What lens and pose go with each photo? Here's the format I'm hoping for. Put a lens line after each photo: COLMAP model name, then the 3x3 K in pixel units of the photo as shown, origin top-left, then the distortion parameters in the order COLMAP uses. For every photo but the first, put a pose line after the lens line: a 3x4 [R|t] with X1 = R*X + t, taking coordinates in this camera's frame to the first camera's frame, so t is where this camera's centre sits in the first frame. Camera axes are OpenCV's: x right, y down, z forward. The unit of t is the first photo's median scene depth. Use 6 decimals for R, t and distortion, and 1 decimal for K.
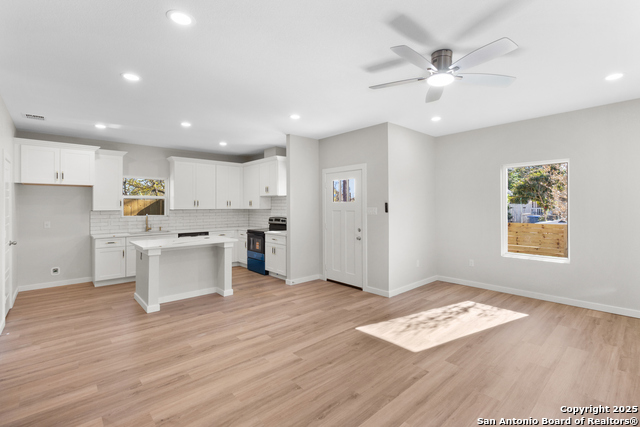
lens RADIAL K [[298.6, 0, 331.7], [0, 298.6, 204.1], [0, 0, 1]] dist [0.008353, -0.002288]
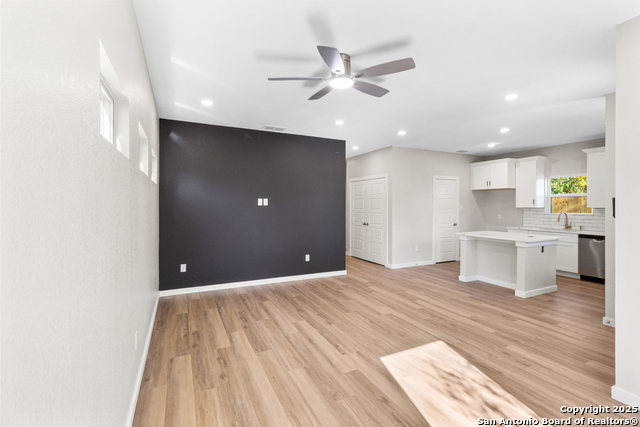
lens RADIAL K [[292.9, 0, 327.0], [0, 292.9, 205.2], [0, 0, 1]] dist [-0.001785, 0.000036]
pose [[-0.288803, 0.005261, -0.957374, 0.738305], [0.004772, 0.999980, 0.004056, 0.003388], [0.957377, -0.003398, -0.288822, 0.678476]]
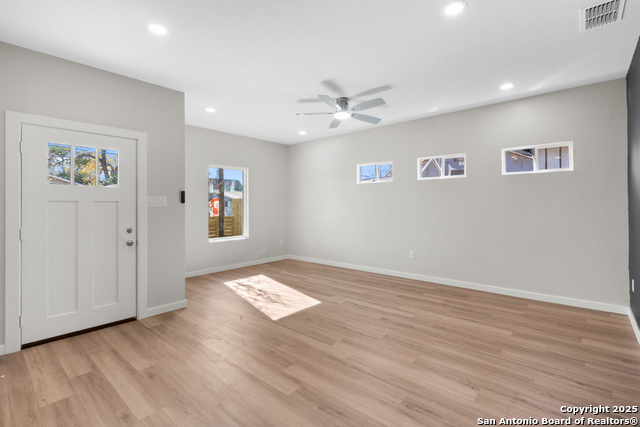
lens RADIAL K [[298.6, 0, 330.0], [0, 298.6, 203.5], [0, 0, 1]] dist [0.008353, -0.002288]
pose [[-0.116696, 0.012250, 0.993092, -0.654206], [0.002343, 0.999925, -0.012059, 0.038959], [-0.993165, 0.000919, -0.116716, 0.681514]]
